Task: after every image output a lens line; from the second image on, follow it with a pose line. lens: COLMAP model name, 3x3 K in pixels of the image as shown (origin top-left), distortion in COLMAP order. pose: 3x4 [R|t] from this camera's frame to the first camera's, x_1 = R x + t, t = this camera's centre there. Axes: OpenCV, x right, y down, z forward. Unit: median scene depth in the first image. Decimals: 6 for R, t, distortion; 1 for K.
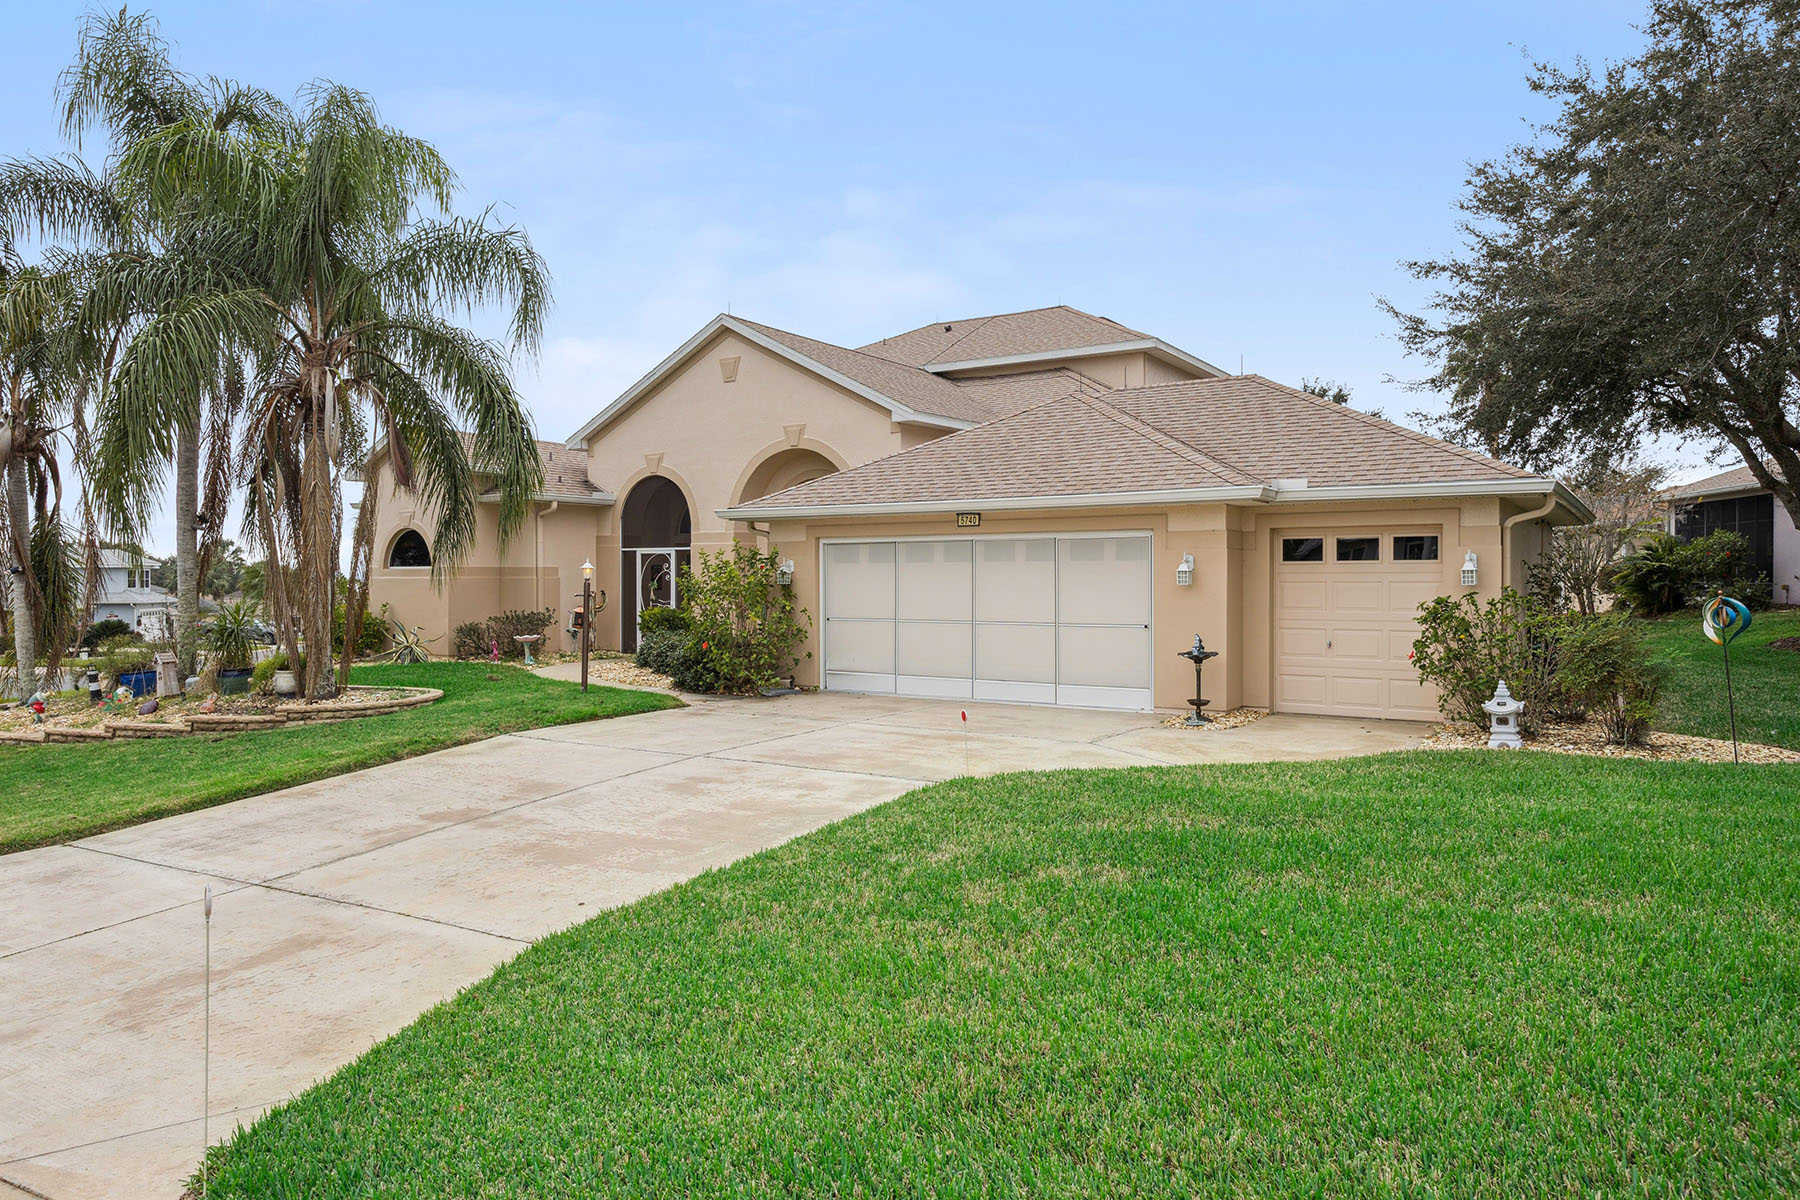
lens RADIAL K [[1225.1, 0, 900.0], [0, 1225.1, 600.0], [0, 0, 1]] dist [-0.001613, 0.000679]
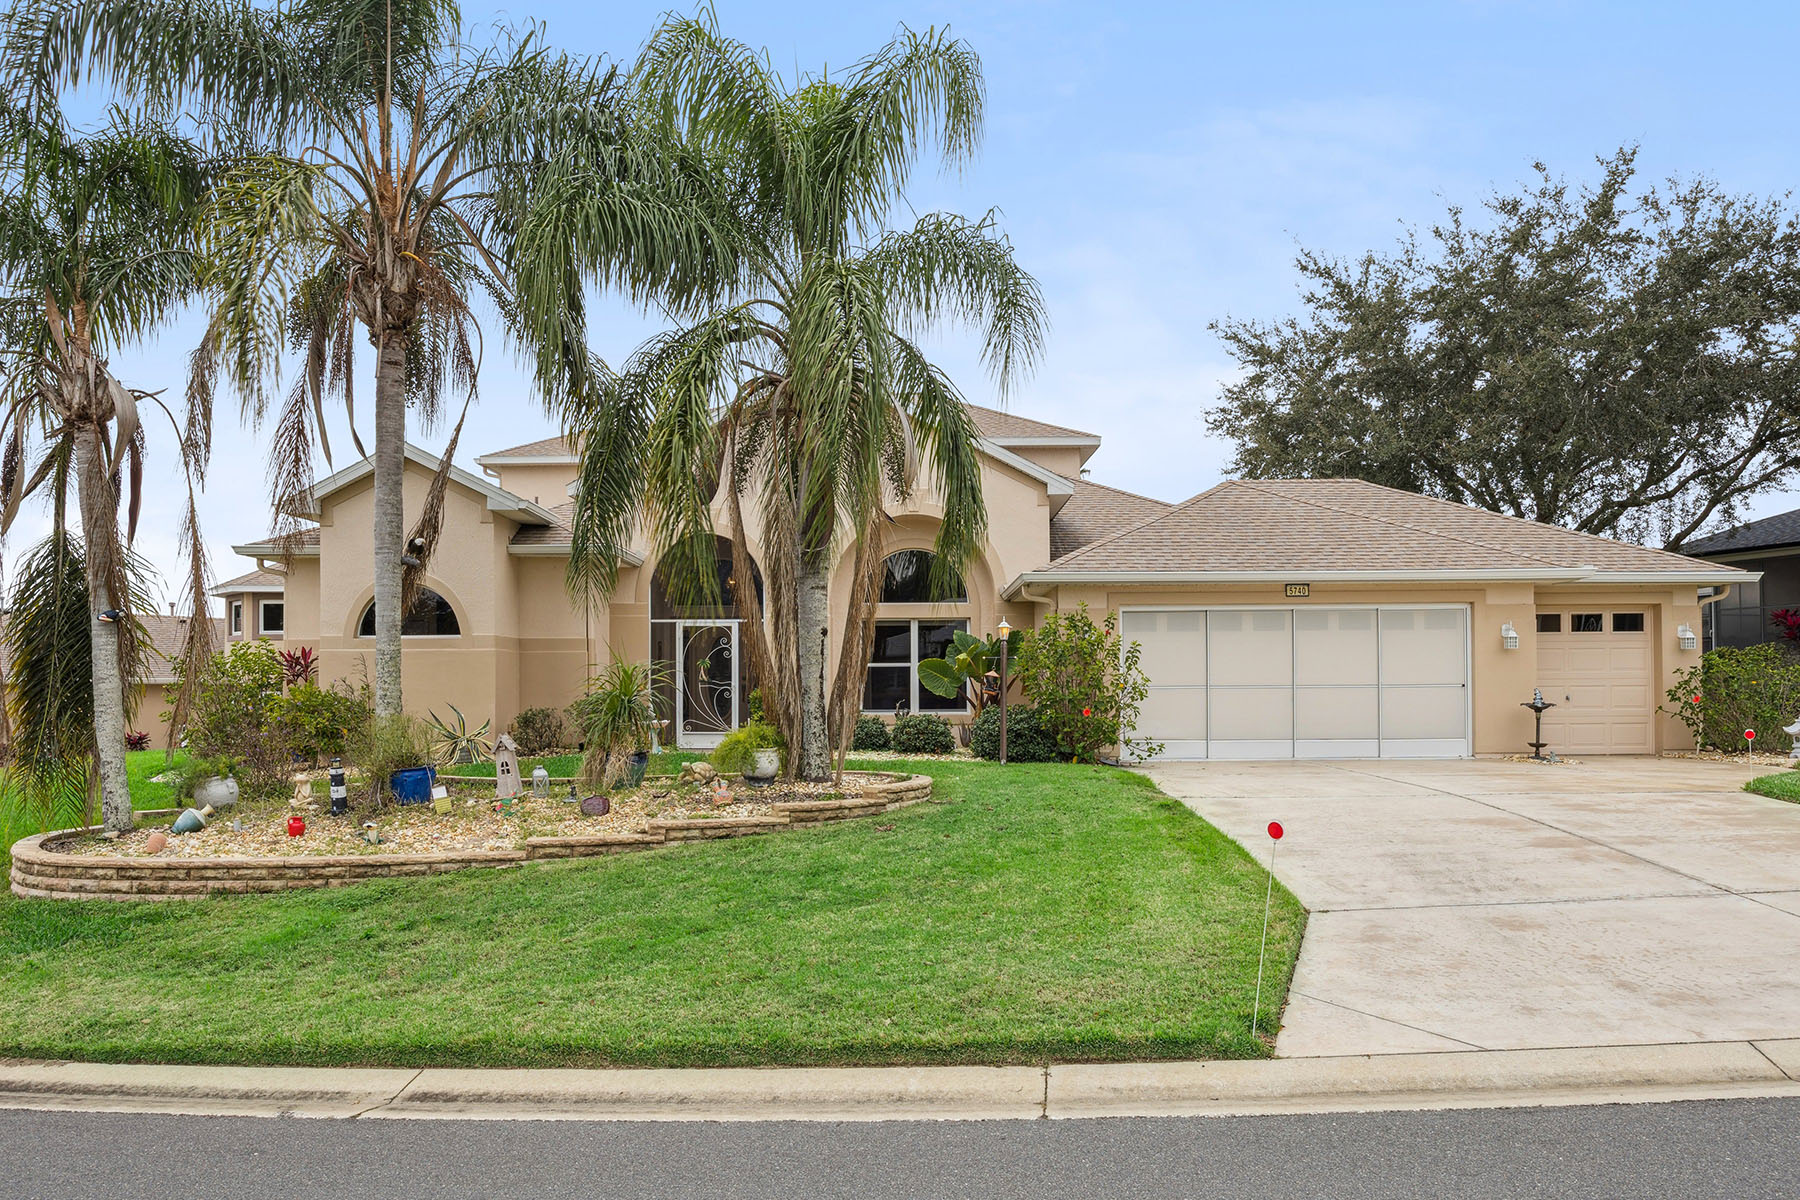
lens RADIAL K [[1299.0, 0, 897.8], [0, 1299.0, 691.2], [0, 0, 1]] dist [-0.041793, -0.002014]
pose [[0.823630, -0.004408, 0.567111, -0.813118], [0.017410, 0.999695, -0.017514, 0.033904], [-0.566861, 0.024298, 0.823455, 0.250961]]
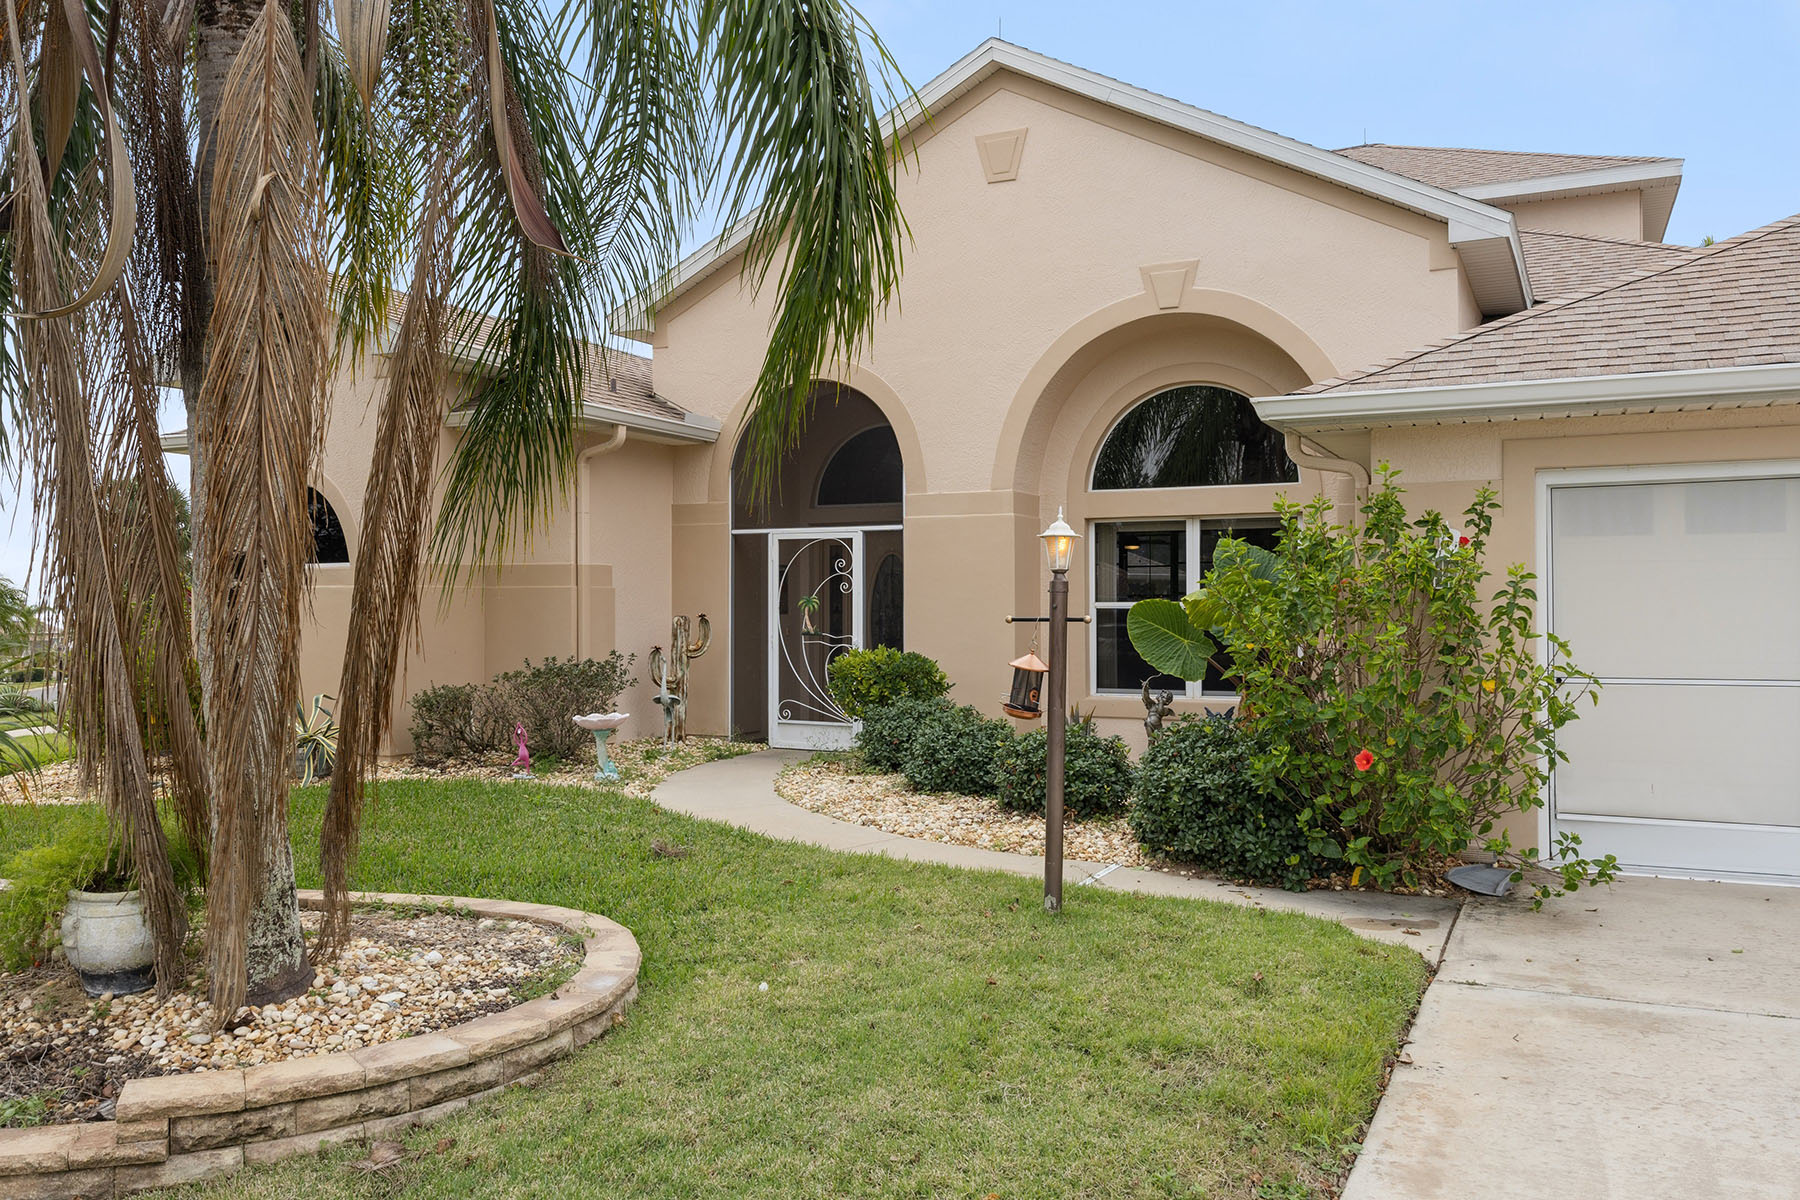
lens RADIAL K [[1384.3, 0, 869.5], [0, 1384.3, 598.1], [0, 0, 1]] dist [0.001202, -0.002183]
pose [[0.991675, -0.001159, 0.128762, -0.337433], [0.004470, 0.999667, -0.025434, 0.000054], [-0.128689, 0.025798, 0.991349, 0.603719]]
